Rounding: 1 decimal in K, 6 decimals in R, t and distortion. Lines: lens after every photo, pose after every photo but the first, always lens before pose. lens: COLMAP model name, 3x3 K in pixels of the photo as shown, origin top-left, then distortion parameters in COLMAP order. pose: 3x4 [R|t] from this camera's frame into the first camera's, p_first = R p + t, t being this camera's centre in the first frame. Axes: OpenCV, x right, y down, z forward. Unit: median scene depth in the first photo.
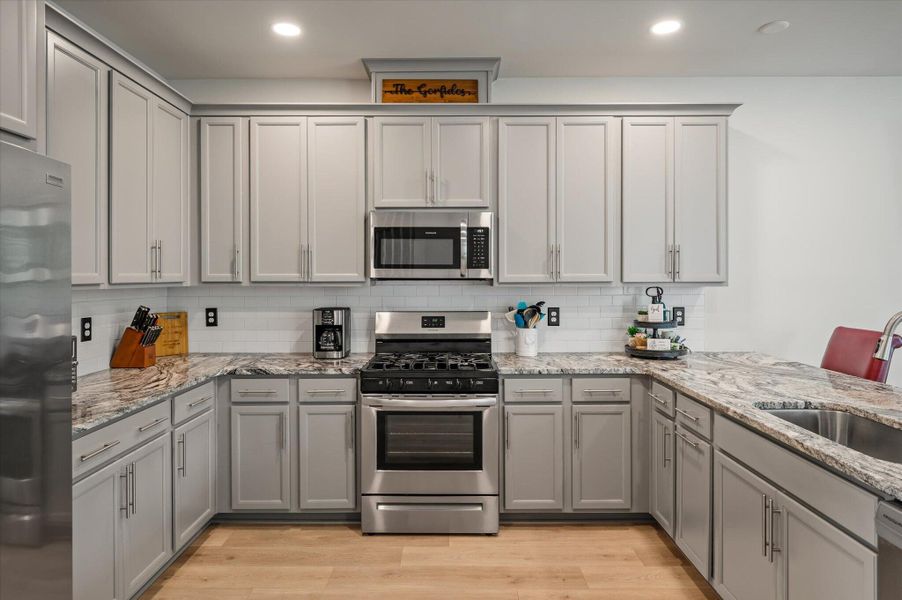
lens RADIAL K [[568.3, 0, 434.4], [0, 568.3, 272.3], [0, 0, 1]] dist [0.016404, 0.004780]
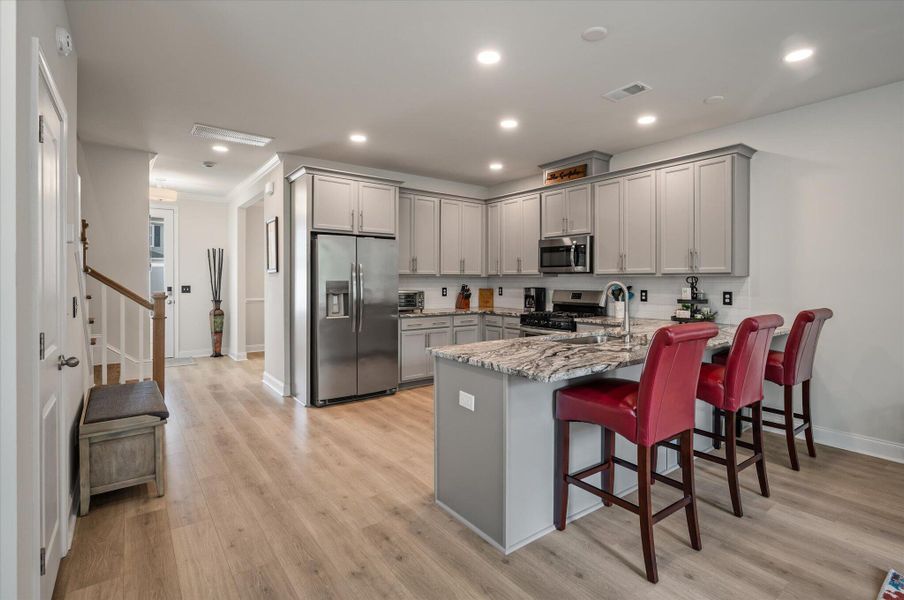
lens RADIAL K [[436.7, 0, 464.6], [0, 436.7, 283.4], [0, 0, 1]] dist [0.002287, -0.000580]
pose [[0.611778, 0.008631, -0.790982, 0.967436], [-0.003461, 0.999960, 0.008235, 0.037545], [0.791022, -0.002301, 0.611783, -0.176173]]
